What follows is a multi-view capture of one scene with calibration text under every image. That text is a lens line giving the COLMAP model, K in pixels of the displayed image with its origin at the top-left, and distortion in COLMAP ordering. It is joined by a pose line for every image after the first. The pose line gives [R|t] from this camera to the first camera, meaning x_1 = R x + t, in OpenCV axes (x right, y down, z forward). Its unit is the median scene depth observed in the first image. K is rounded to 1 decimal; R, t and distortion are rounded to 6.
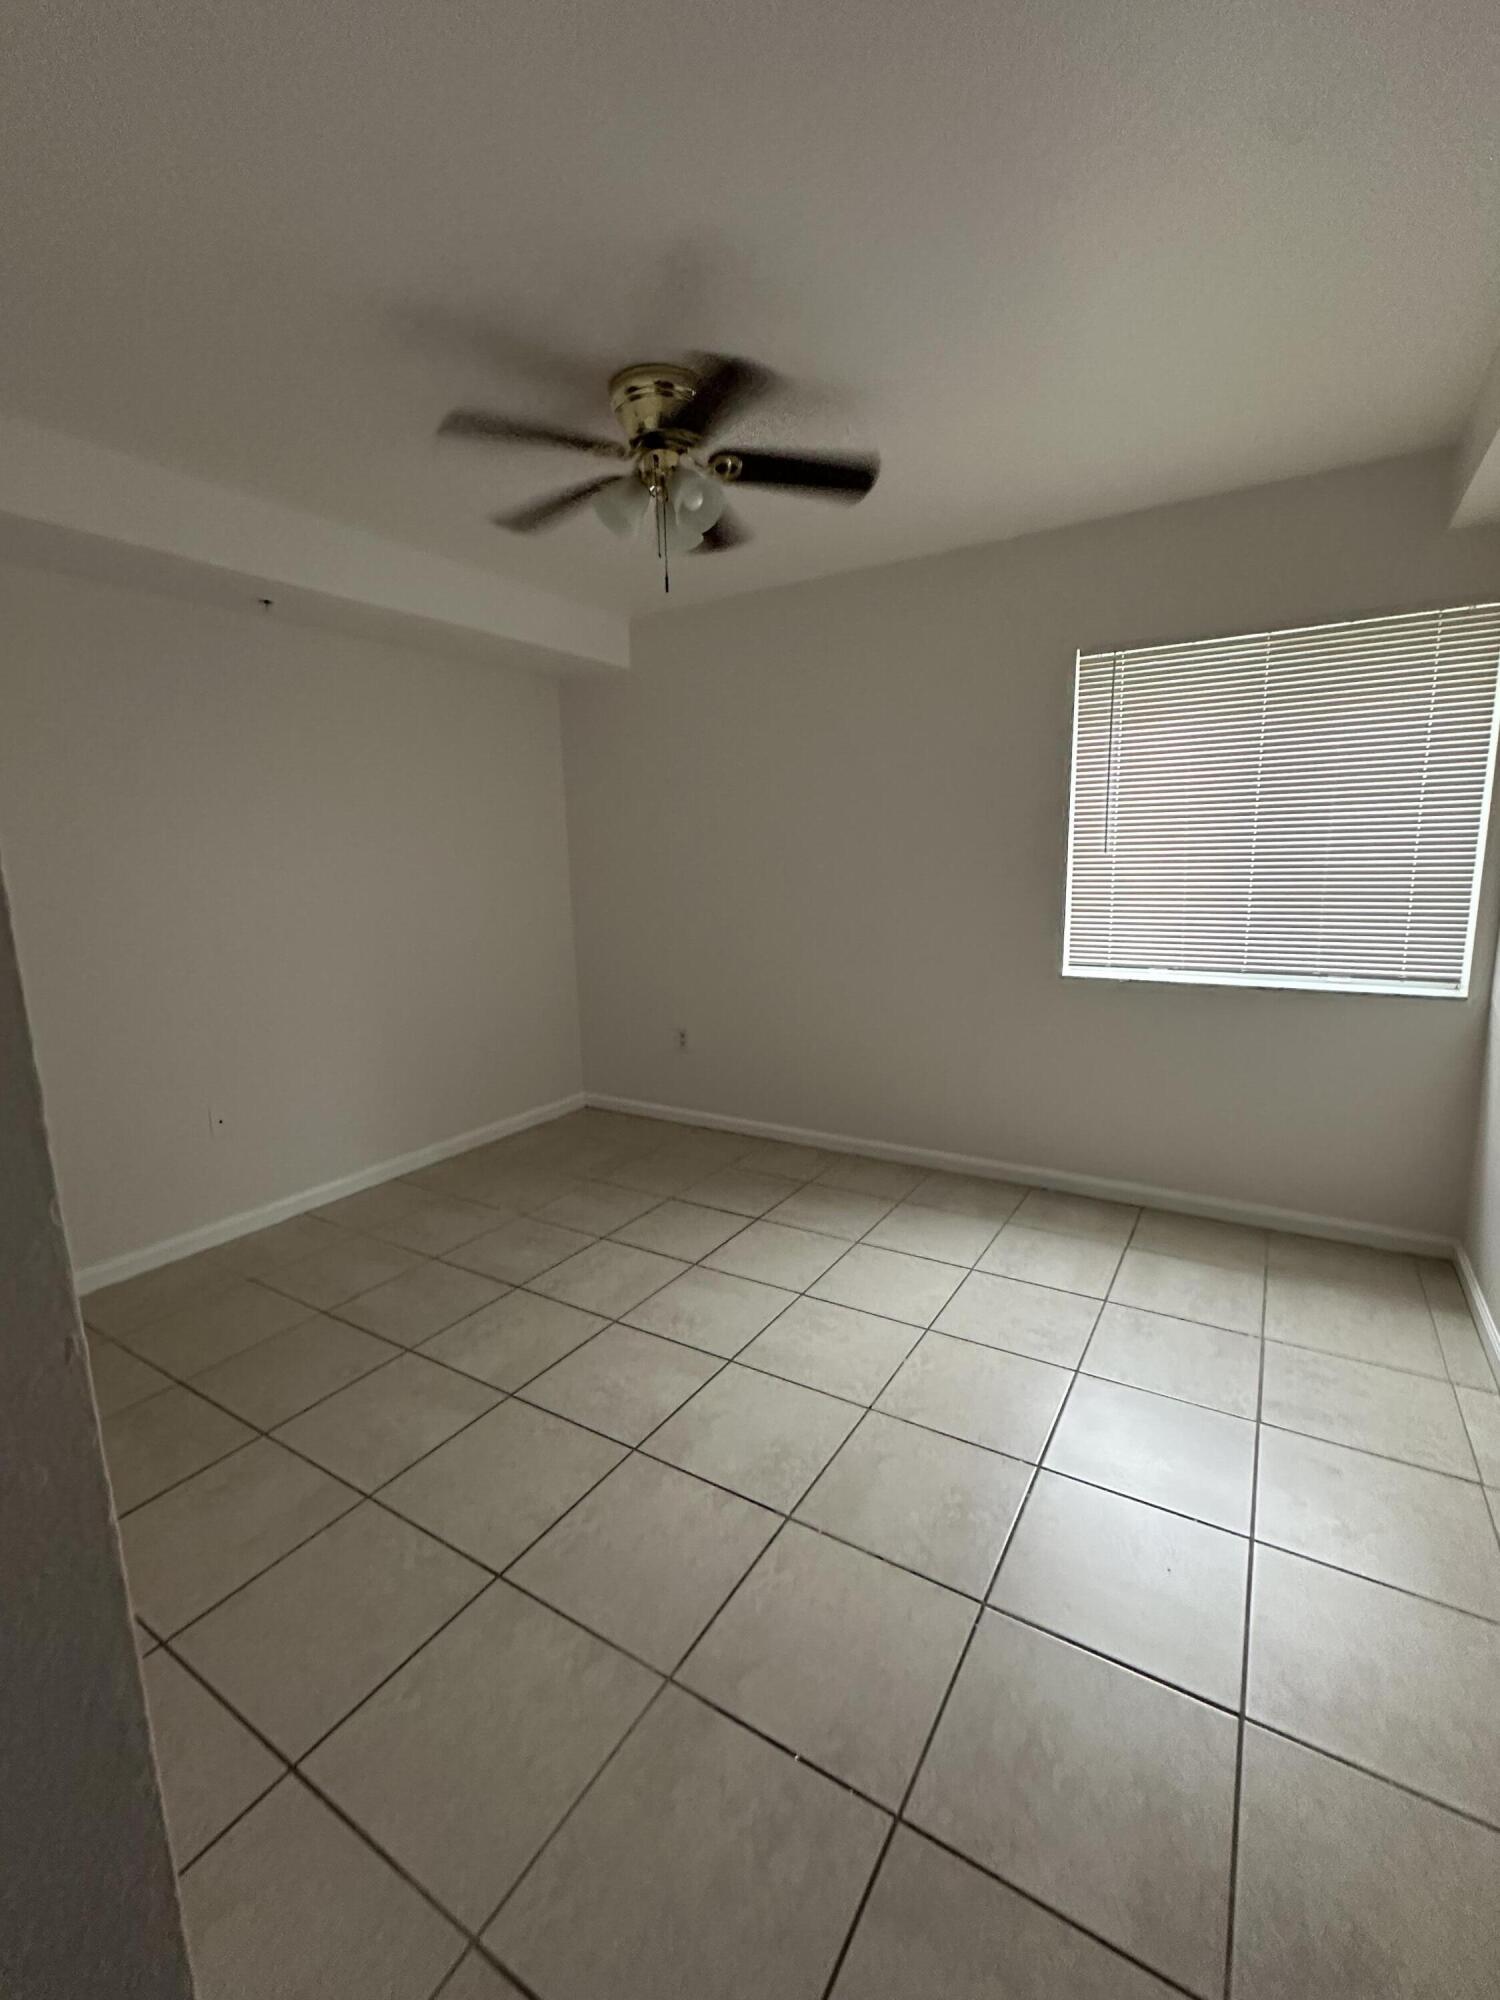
lens RADIAL K [[857.0, 0, 750.9], [0, 857.0, 988.8], [0, 0, 1]] dist [-0.003439, 0.001159]
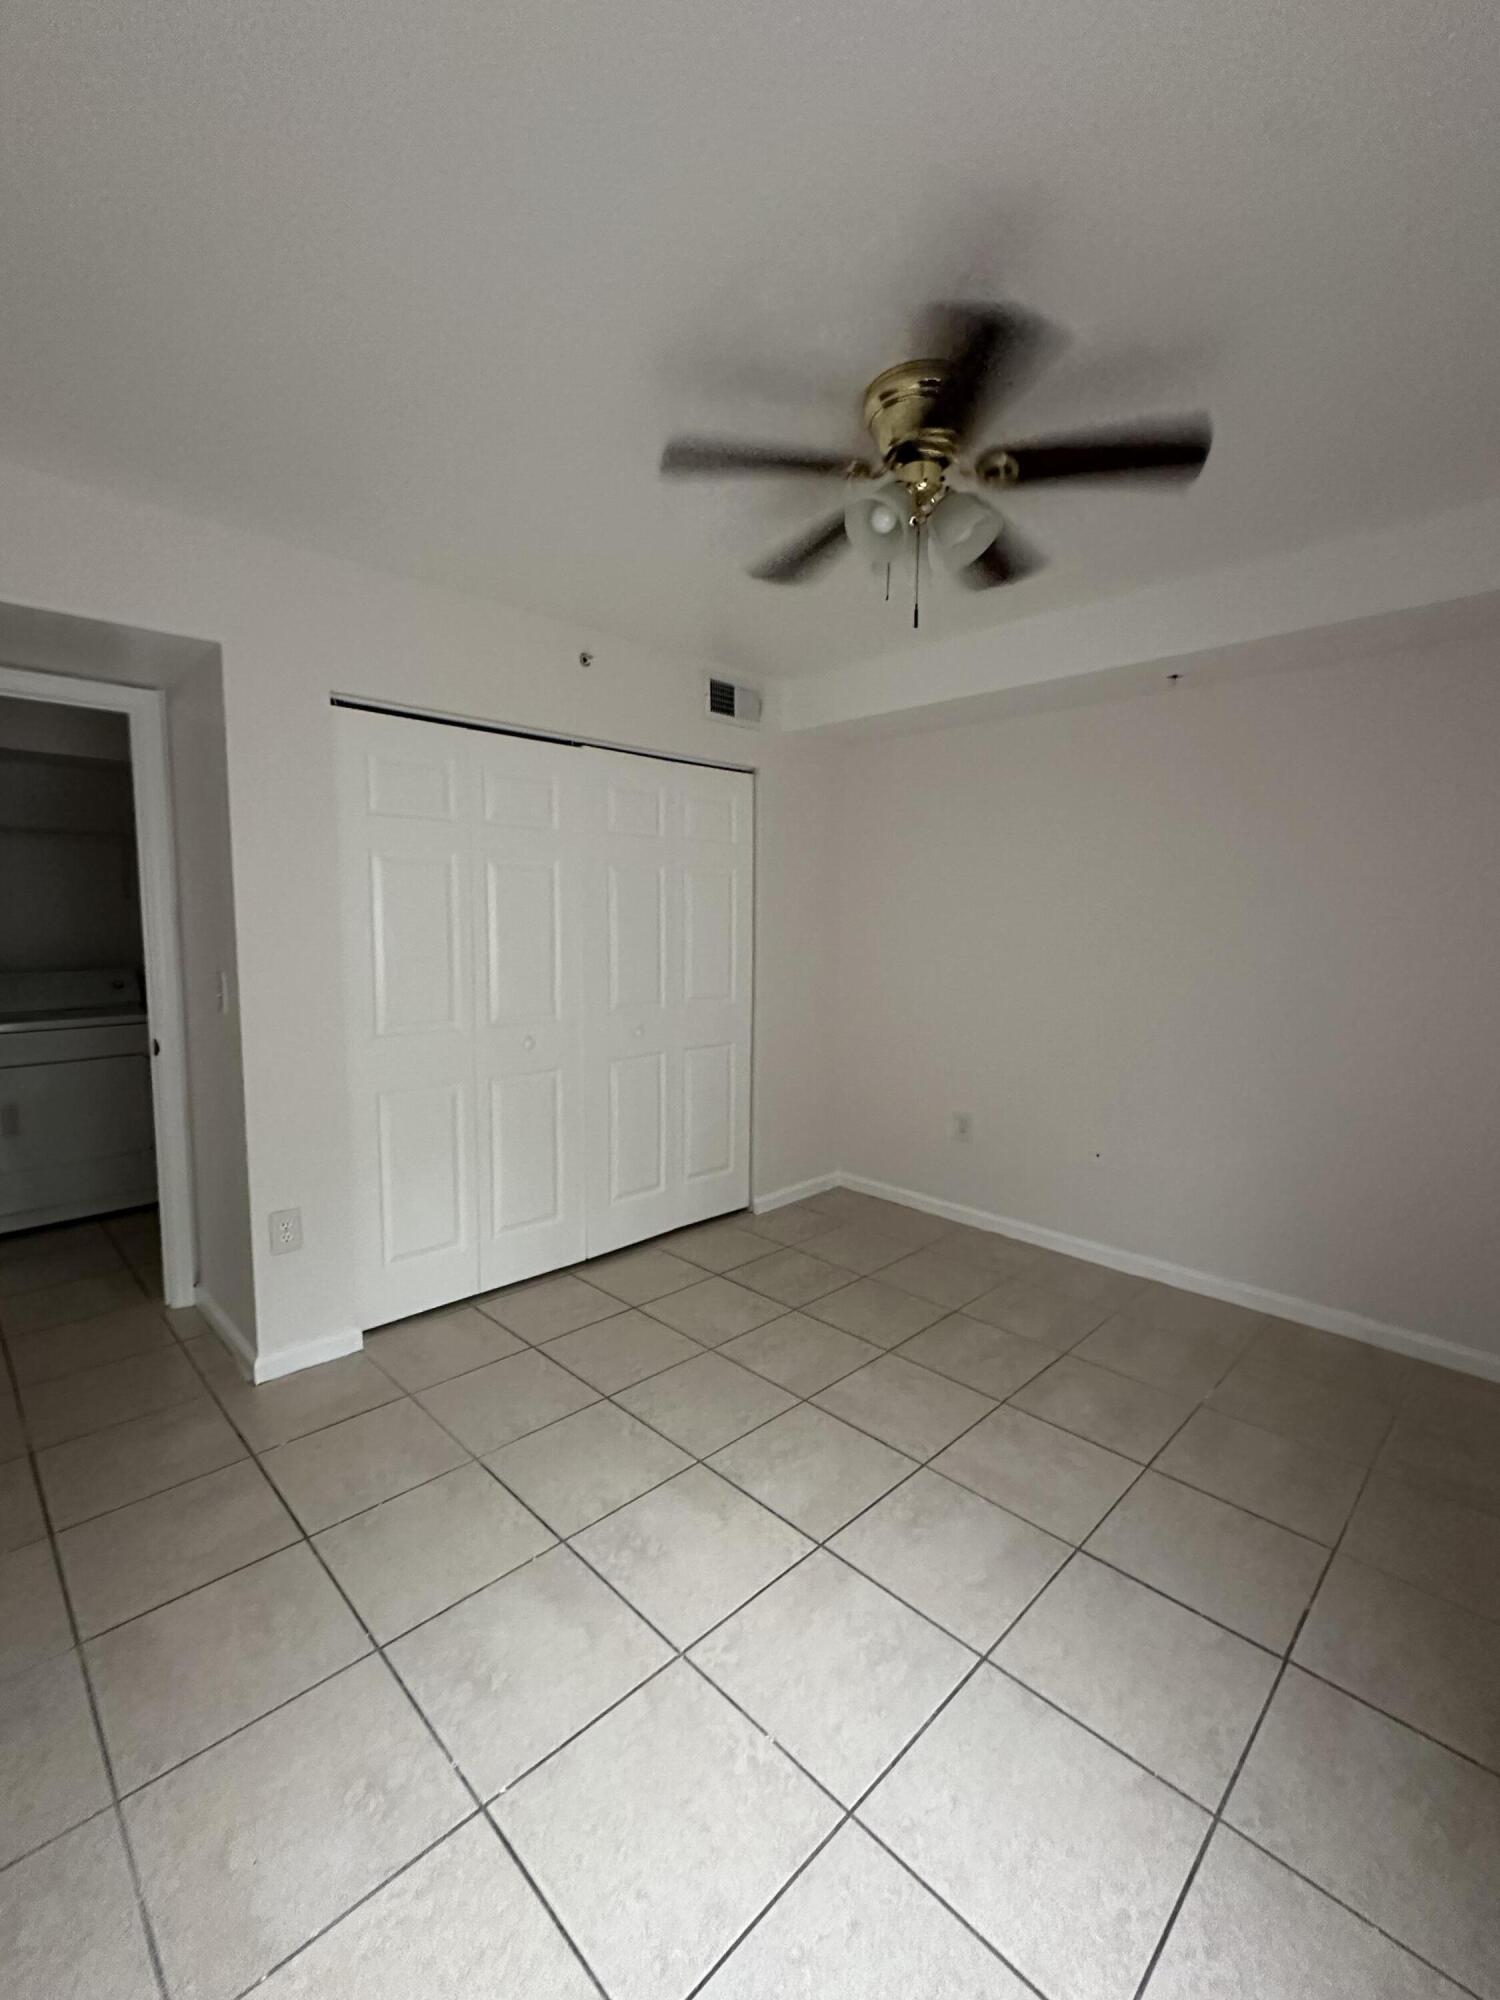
lens RADIAL K [[857.0, 0, 744.3], [0, 857.0, 988.6], [0, 0, 1]] dist [-0.003439, 0.001159]
pose [[-0.230837, 0.107076, -0.967083, 0.664511], [-0.159238, 0.976368, 0.146113, -0.179969], [0.959874, 0.187724, -0.208331, 0.905936]]
